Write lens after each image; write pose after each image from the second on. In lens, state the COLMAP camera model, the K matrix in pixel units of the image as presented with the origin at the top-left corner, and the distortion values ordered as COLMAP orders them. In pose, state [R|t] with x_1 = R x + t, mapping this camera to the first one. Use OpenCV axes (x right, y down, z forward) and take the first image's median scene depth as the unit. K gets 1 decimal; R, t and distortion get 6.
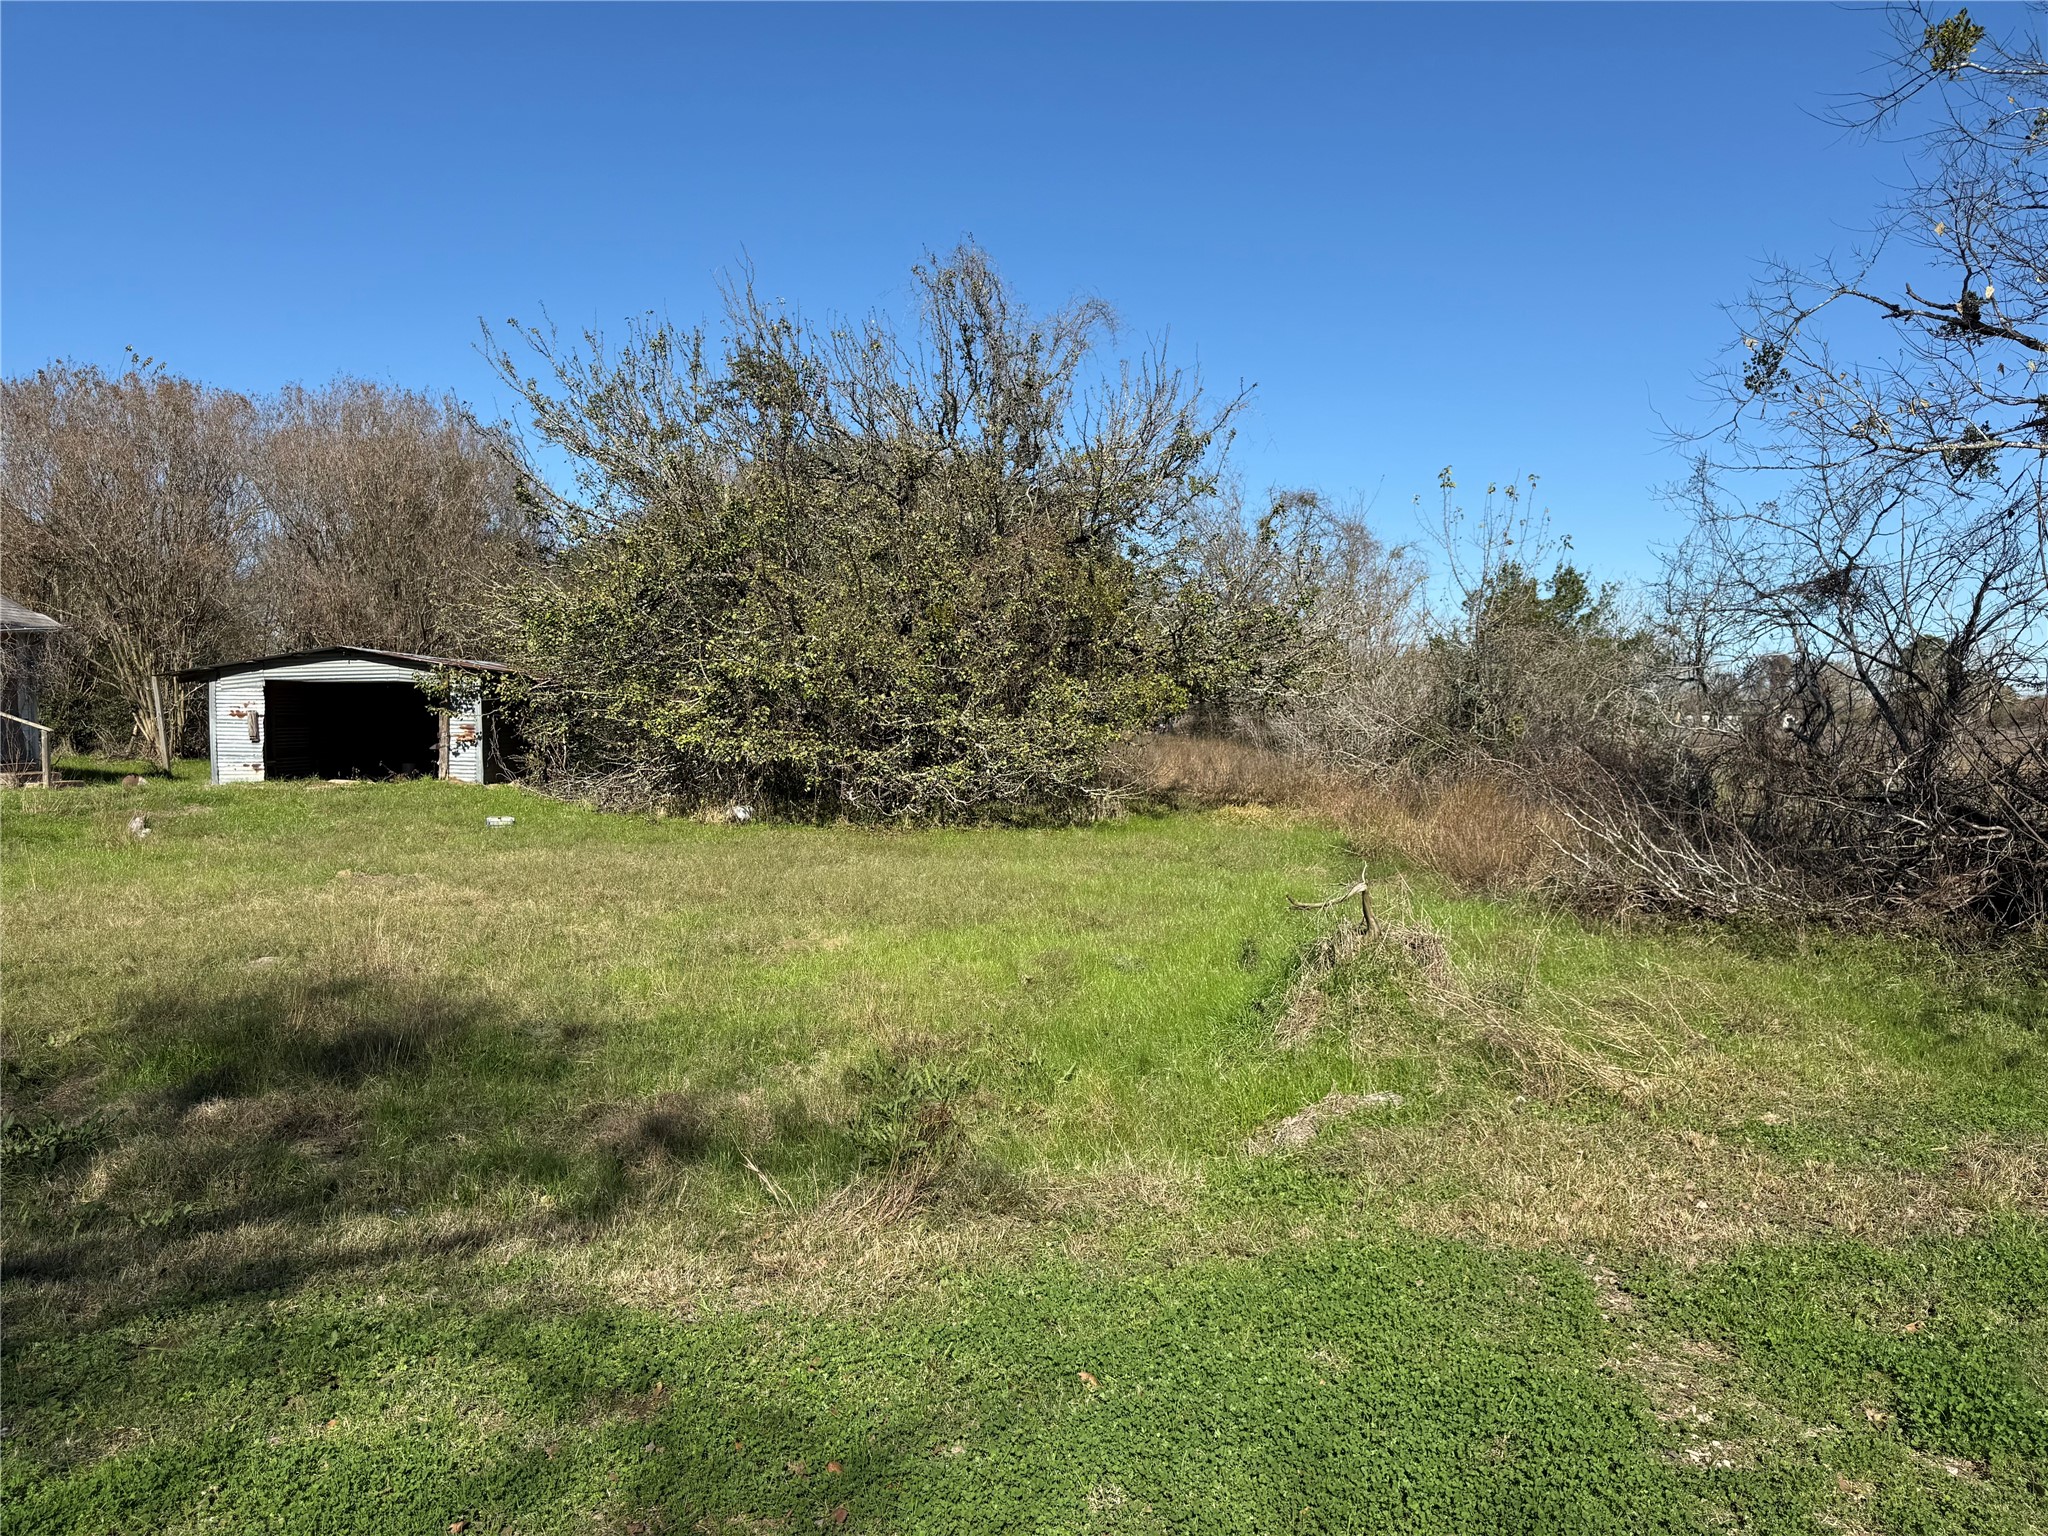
lens RADIAL K [[1489.6, 0, 1024.0], [0, 1489.6, 768.0], [0, 0, 1]] dist [0.023112, -0.000284]
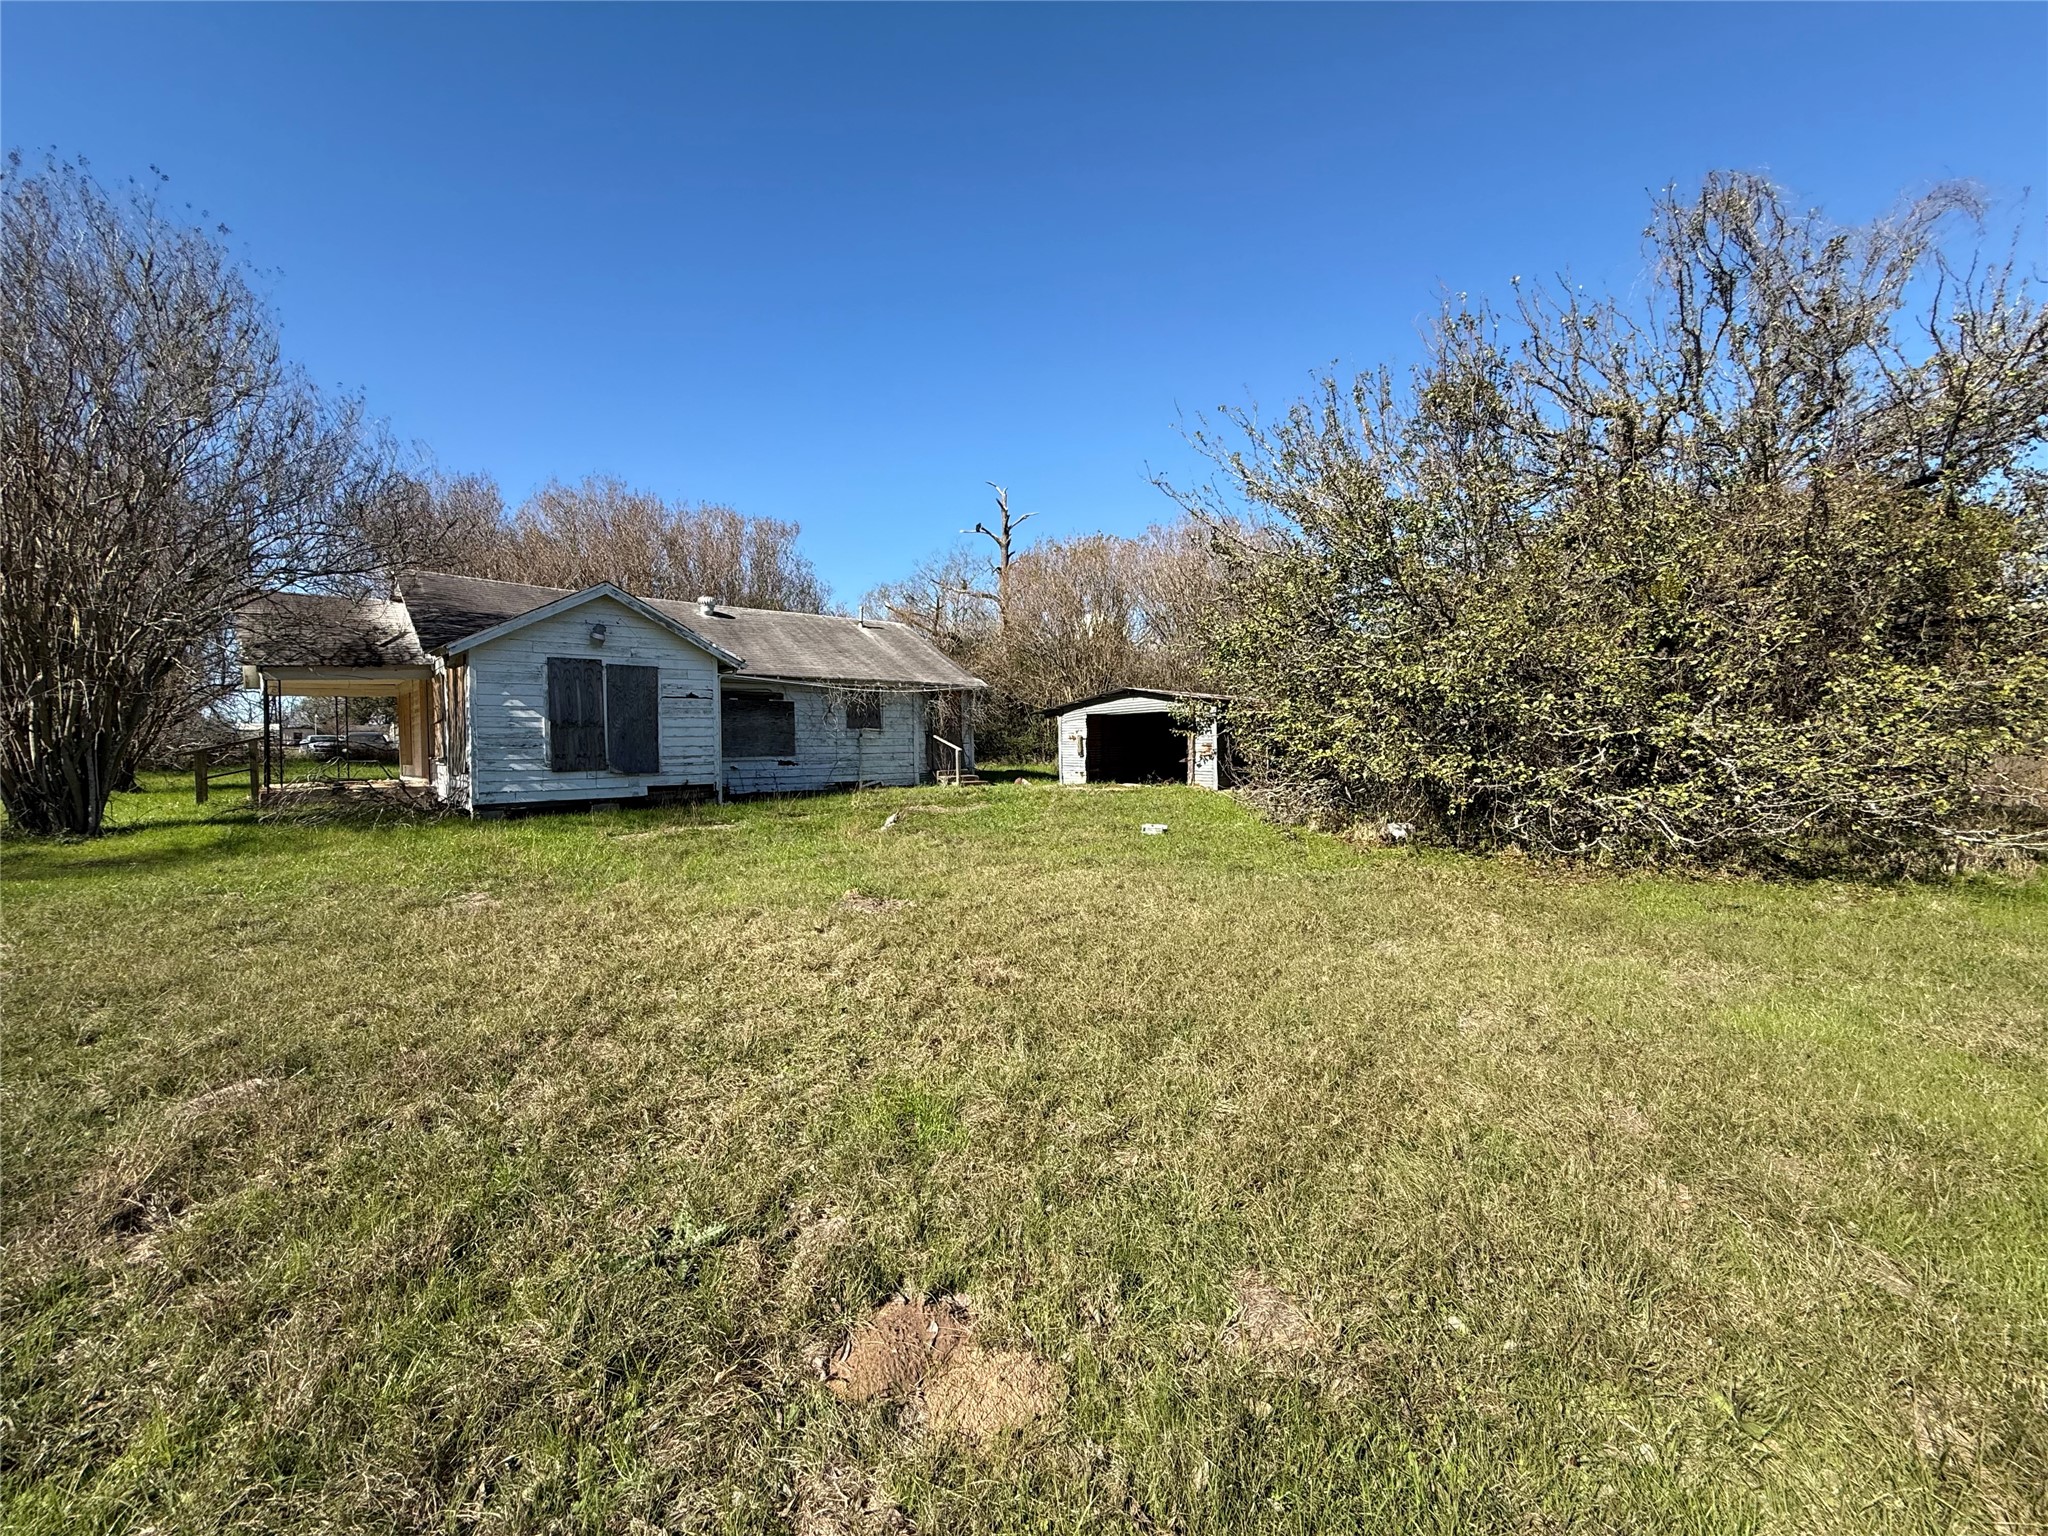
lens RADIAL K [[812.6, 0, 1024.0], [0, 812.6, 768.0], [0, 0, 1]] dist [-0.000005, 0.000023]
pose [[0.718150, 0.007761, -0.695845, 0.000468], [-0.008421, 0.999962, 0.002461, -0.007409], [0.695837, 0.004092, 0.718188, 0.360074]]
